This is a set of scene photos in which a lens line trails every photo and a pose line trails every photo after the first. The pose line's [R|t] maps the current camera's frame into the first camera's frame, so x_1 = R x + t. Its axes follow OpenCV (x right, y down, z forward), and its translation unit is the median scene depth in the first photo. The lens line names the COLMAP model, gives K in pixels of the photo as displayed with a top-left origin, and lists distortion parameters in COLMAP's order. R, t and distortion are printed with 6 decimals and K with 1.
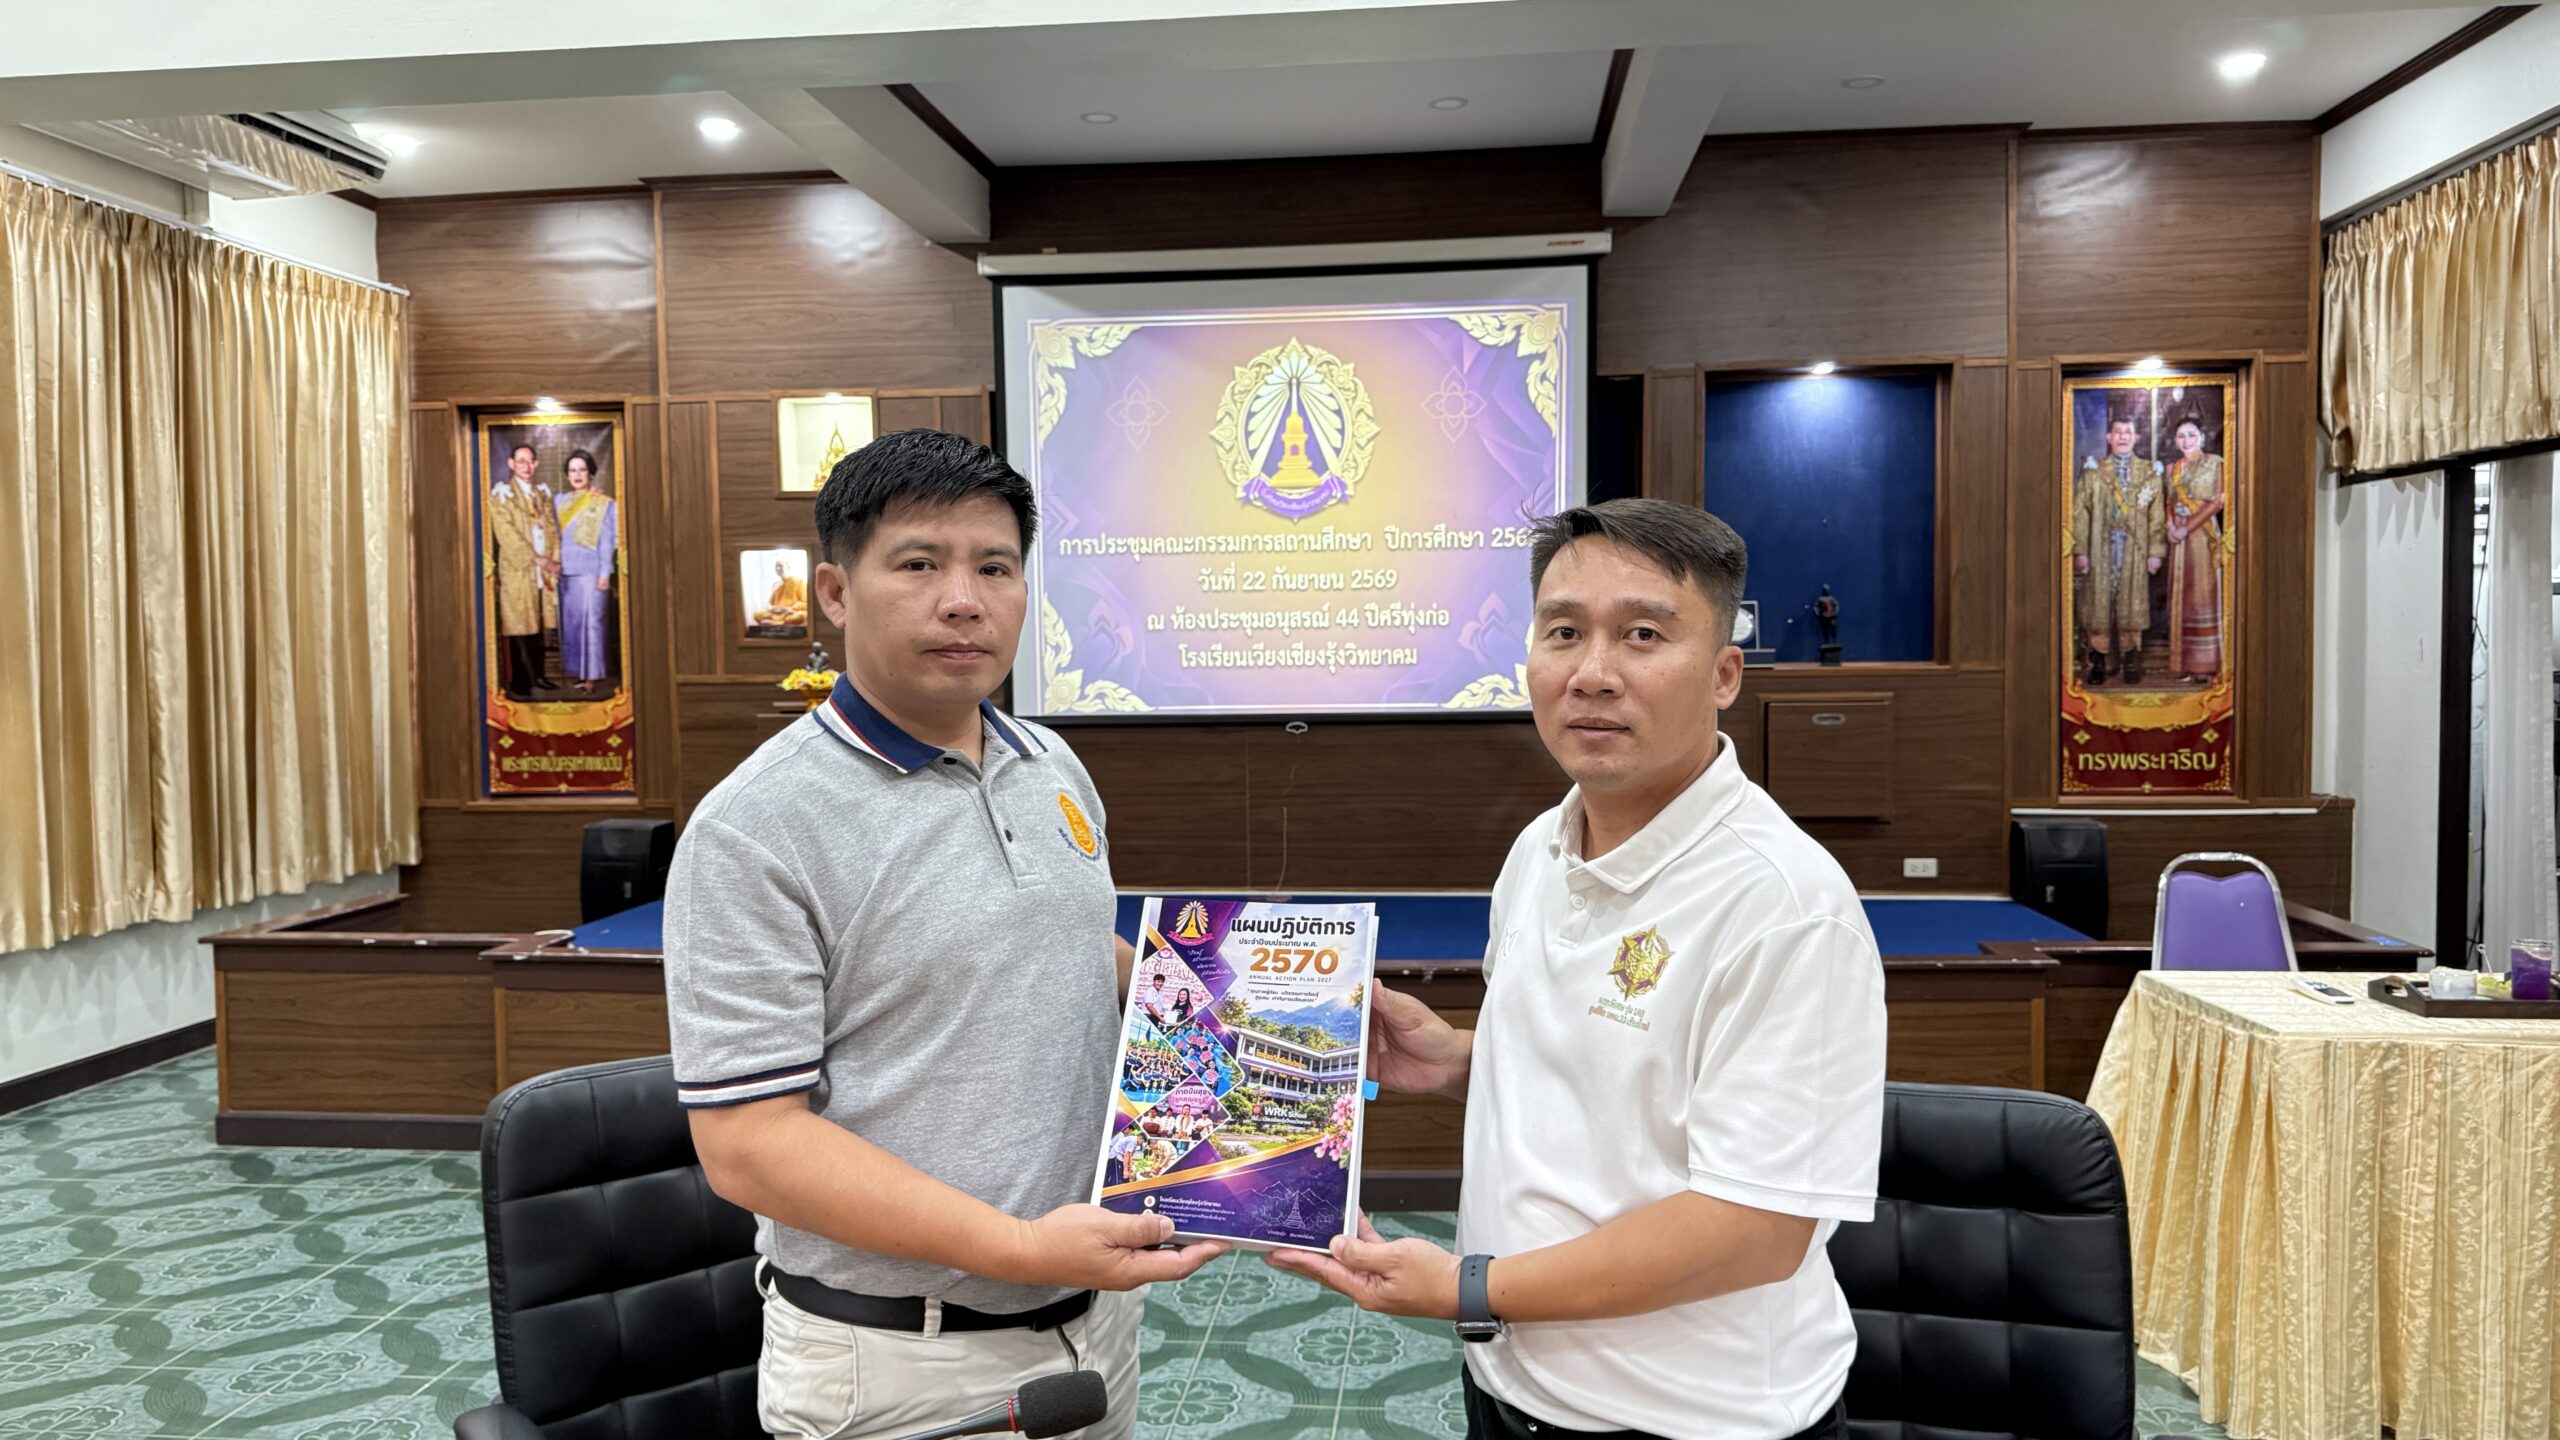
lens RADIAL K [[1869.6, 0, 1264.9], [0, 1869.6, 730.1], [0, 0, 1]] dist [0.006868, -0.011483]
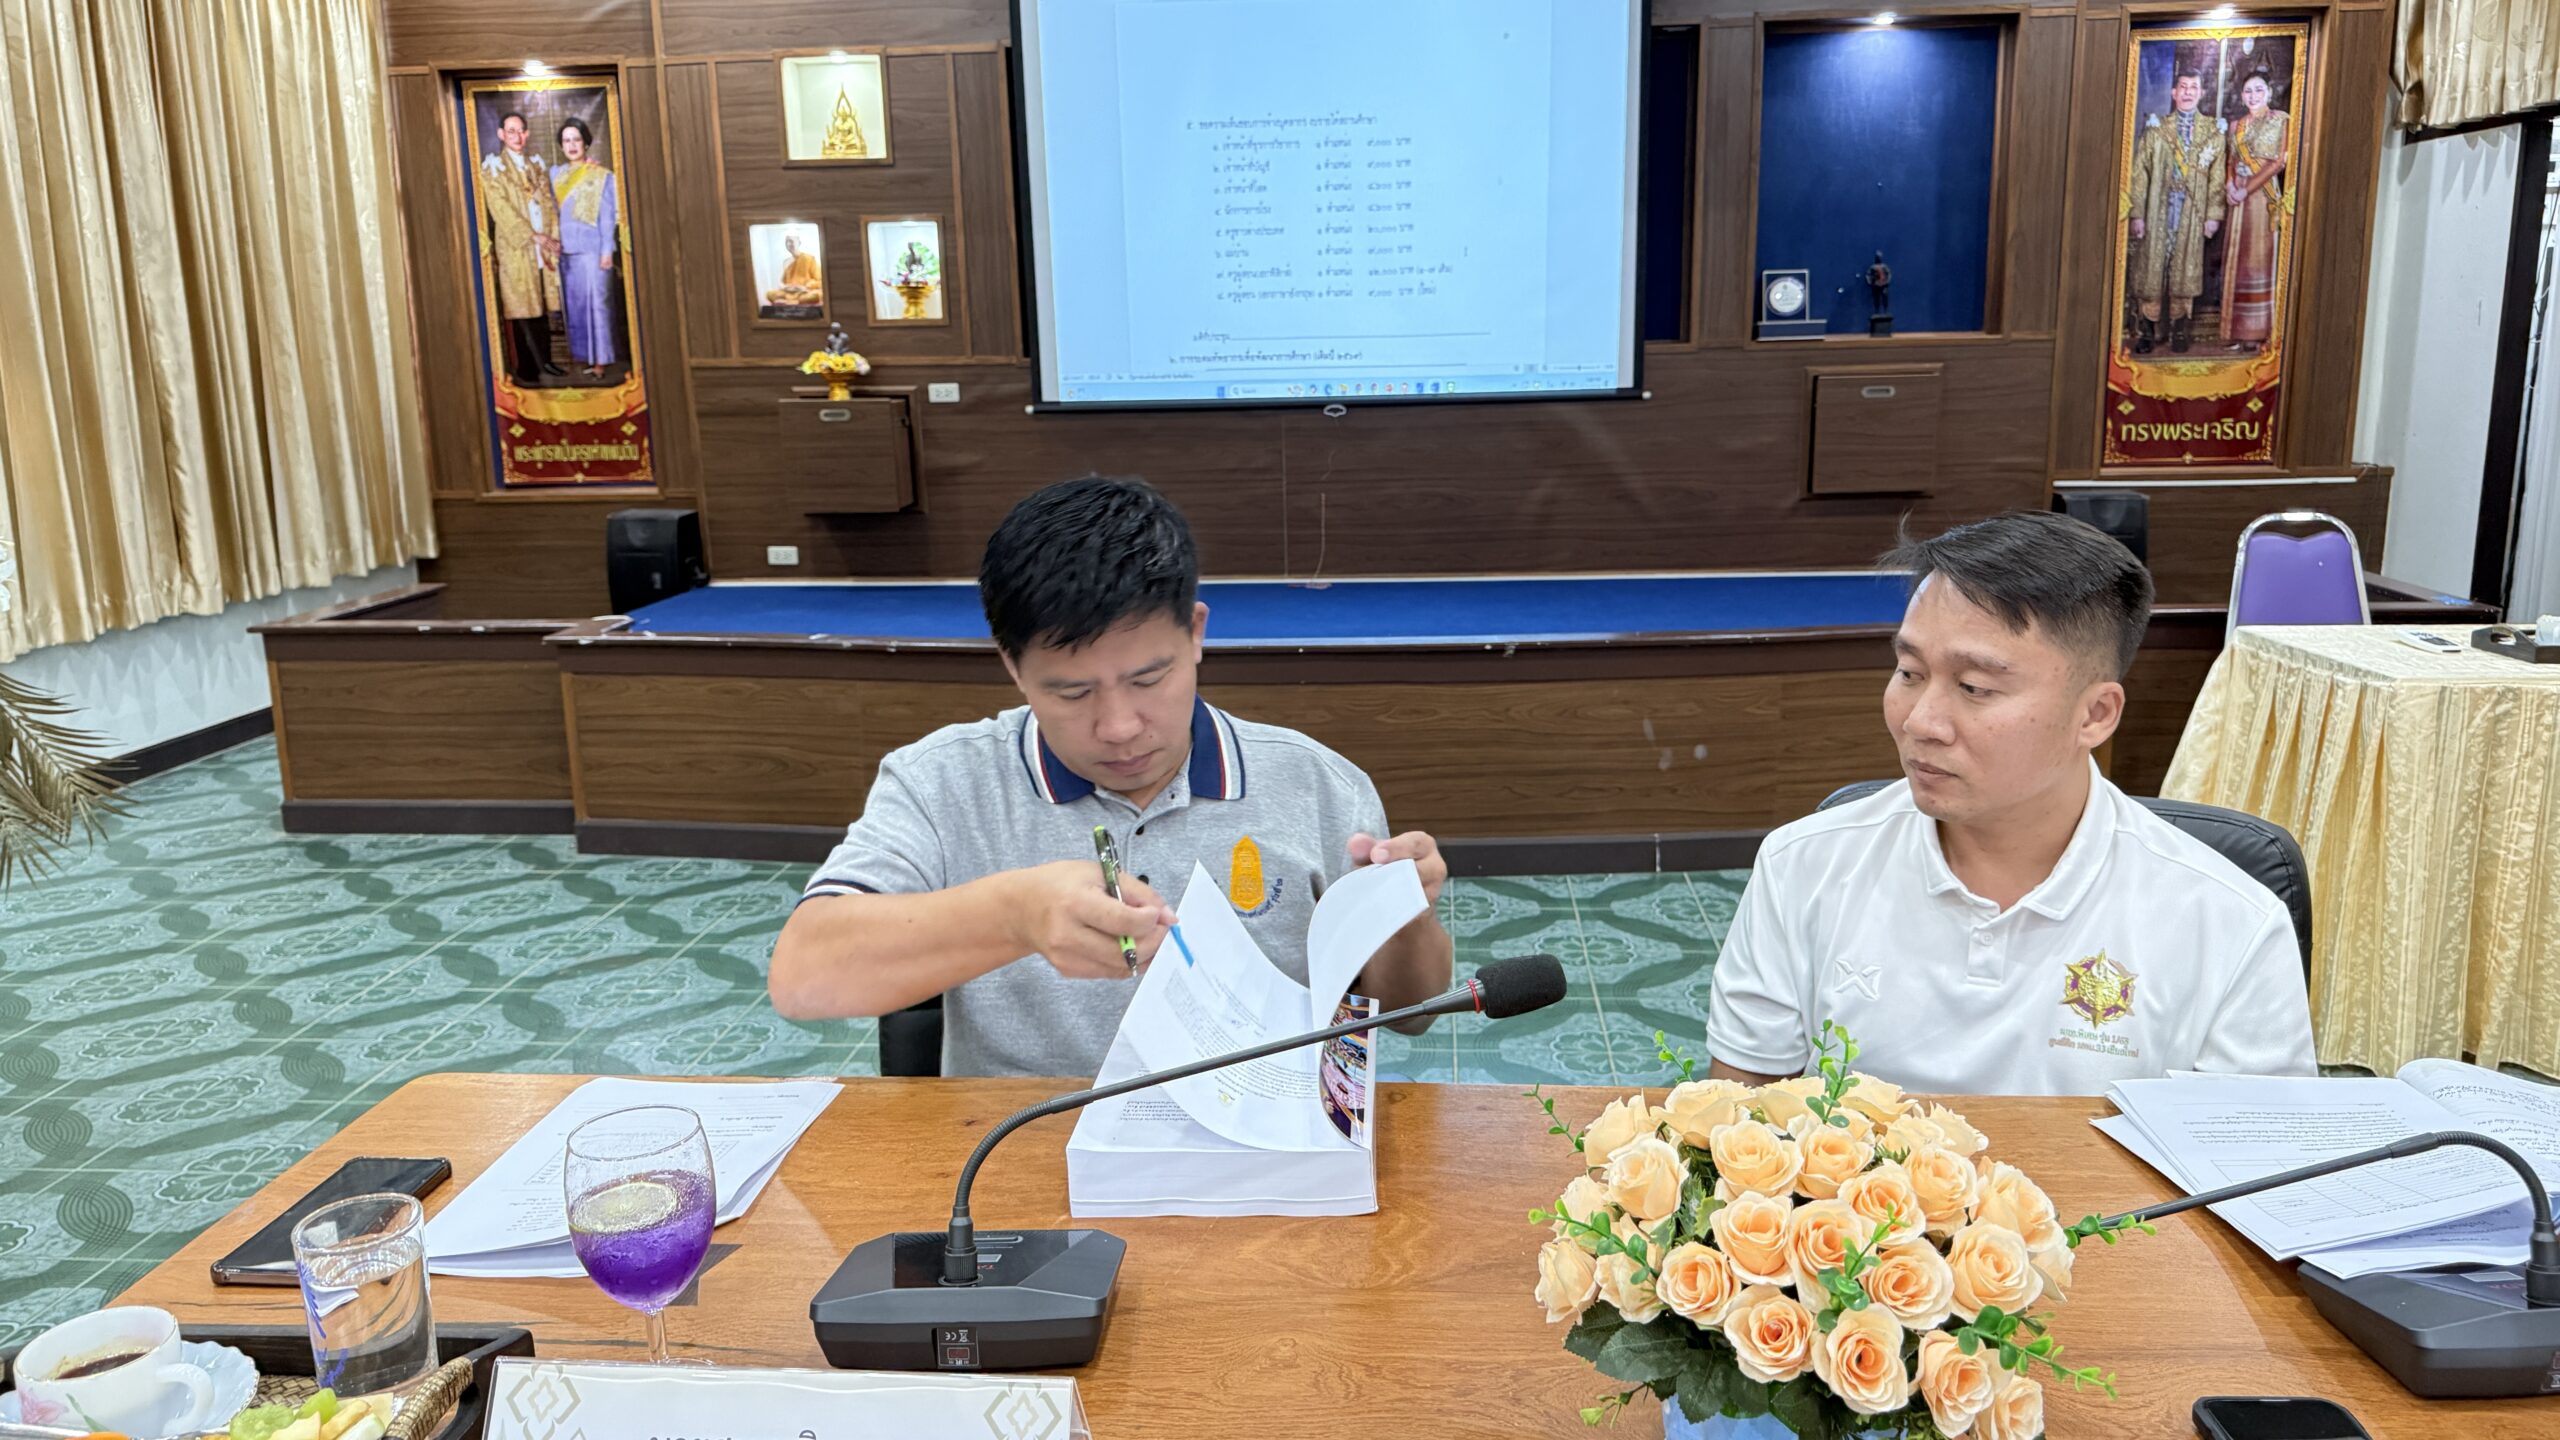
lens RADIAL K [[1869.6, 0, 1264.9], [0, 1869.6, 730.1], [0, 0, 1]] dist [0.006868, -0.011483]
pose [[0.999604, -0.014114, 0.024326, -0.047339], [0.010096, 0.987386, 0.158008, 0.011313], [-0.026249, -0.157700, 0.987138, 0.006041]]
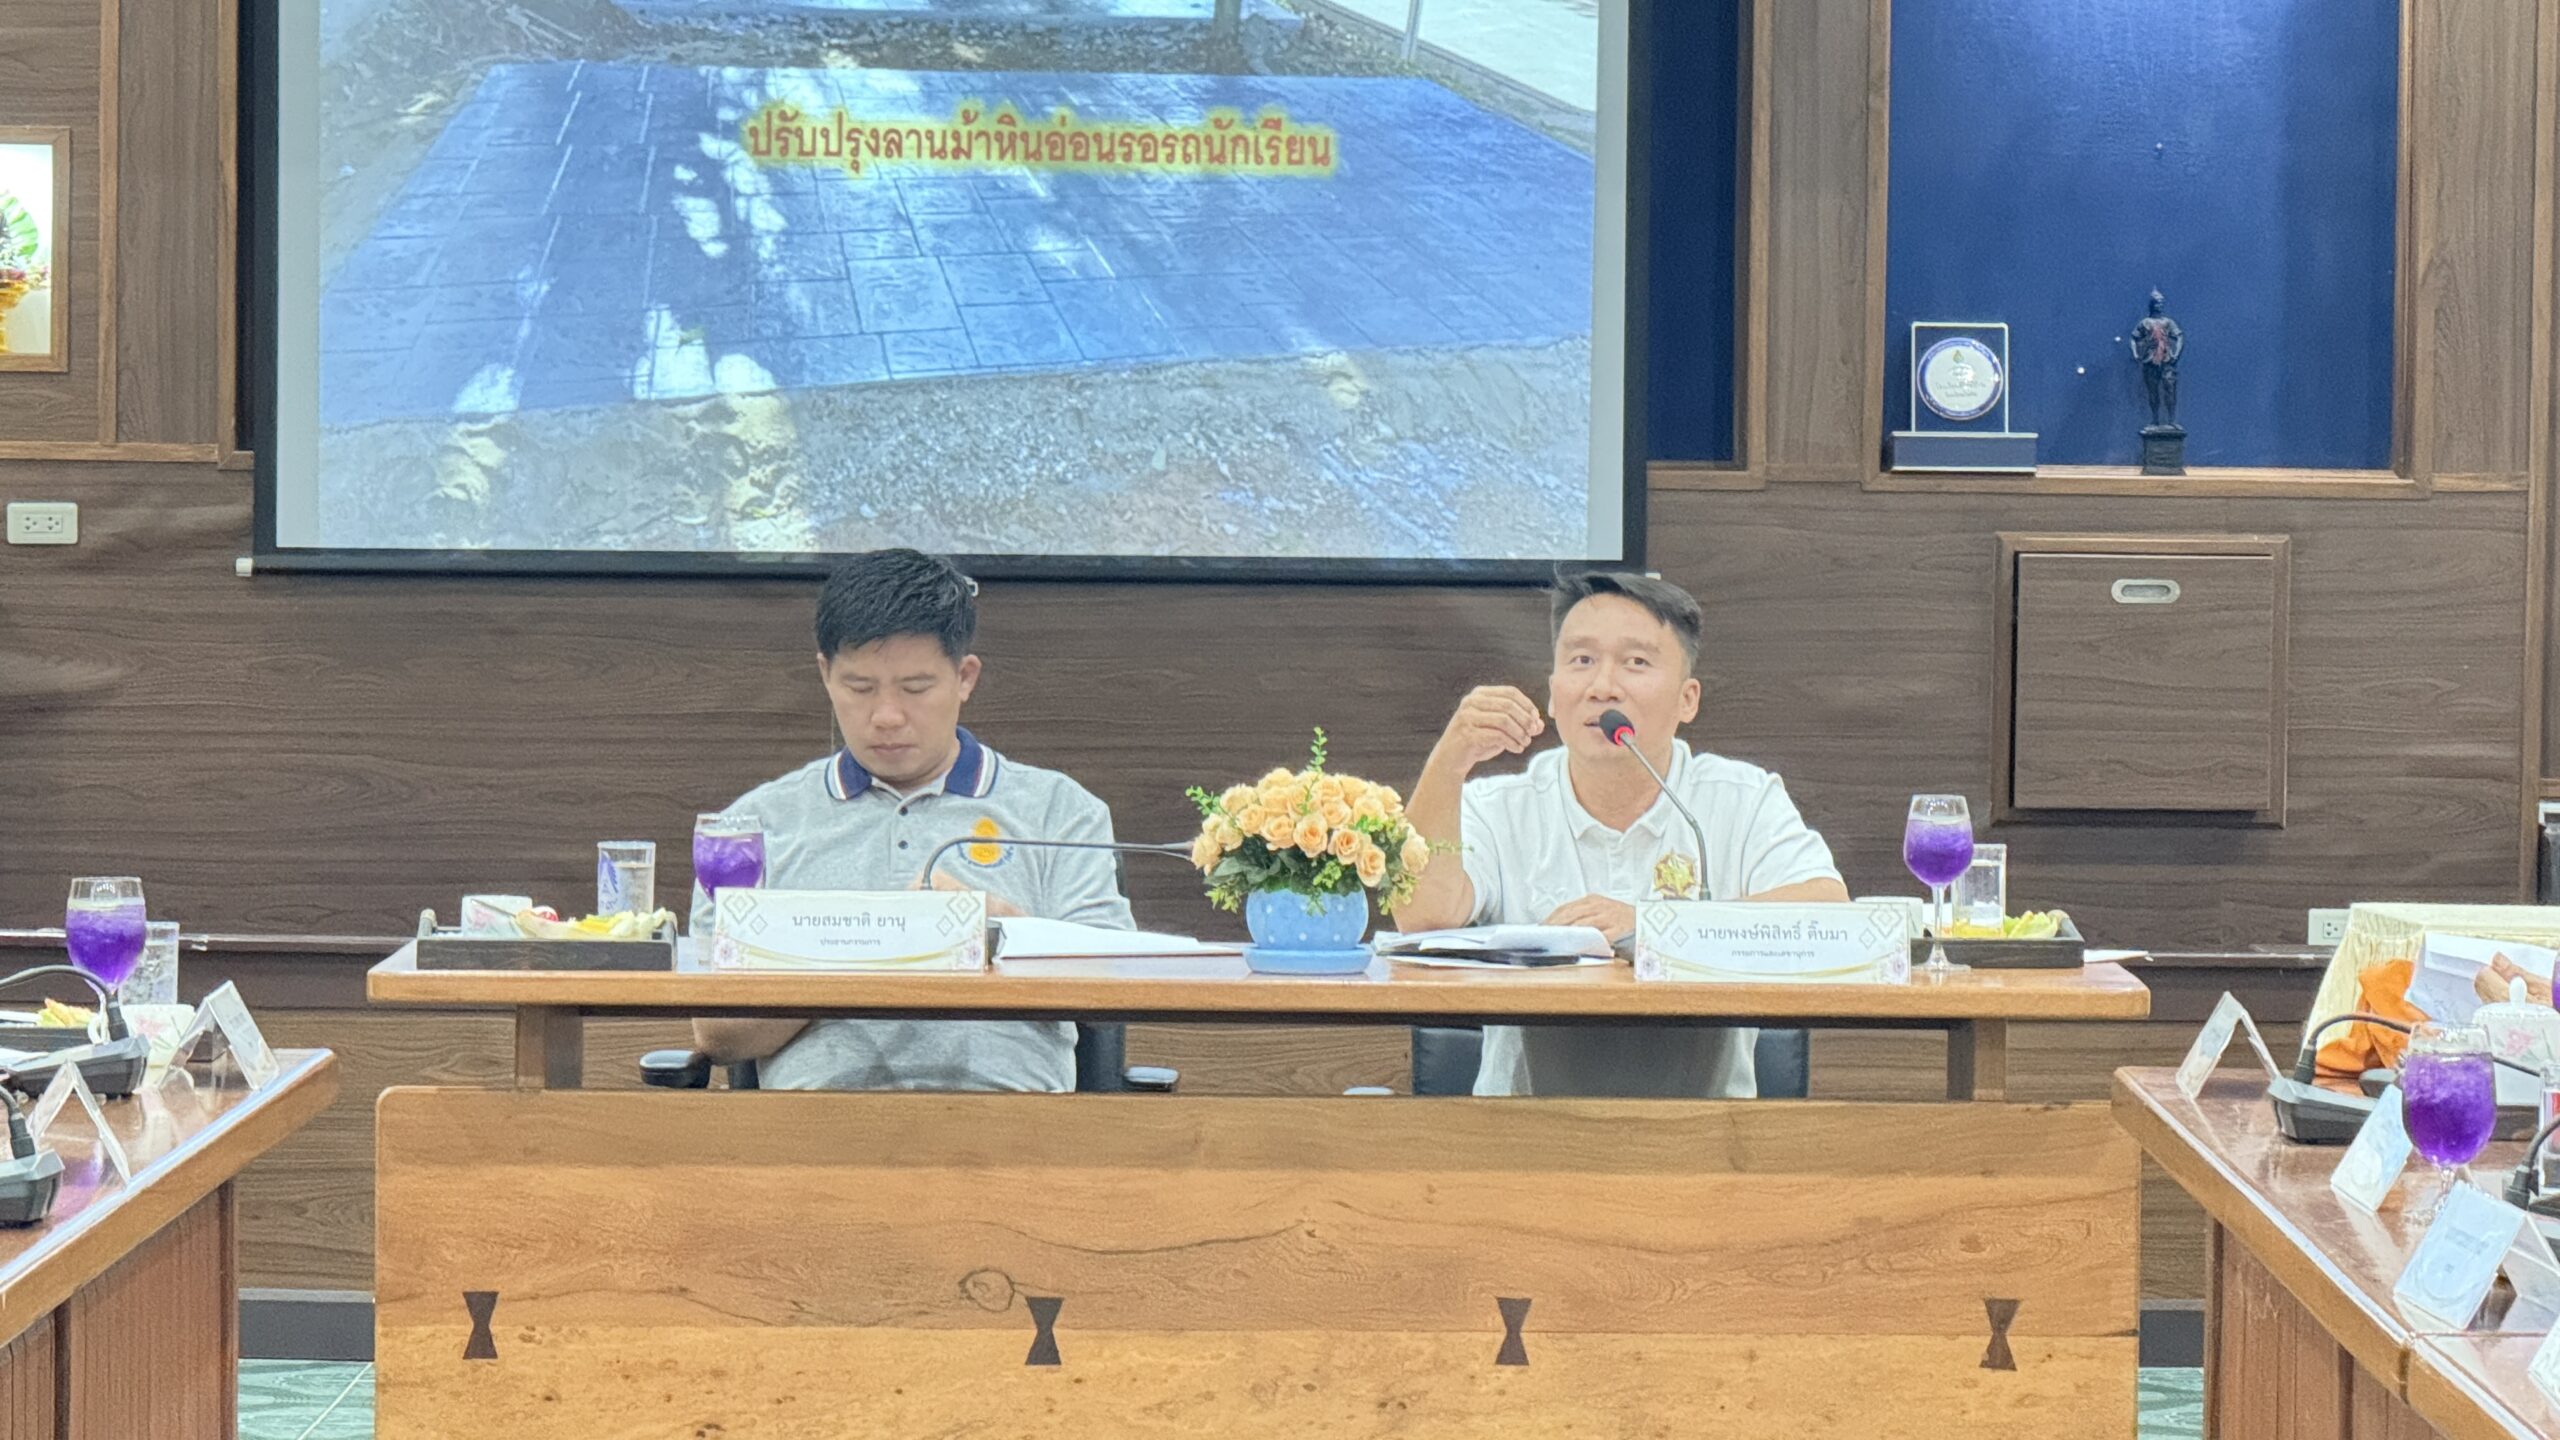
lens RADIAL K [[9586.0, 0, 1280.0], [0, 9586.0, 720.0], [0, 0, 1]] dist [-0.176987, -1.863291]
pose [[0.991862, 0.025212, 0.124795, -0.188211], [-0.021965, 0.999385, -0.027329, 0.091995], [-0.125408, 0.024365, 0.991806, -1.239520]]
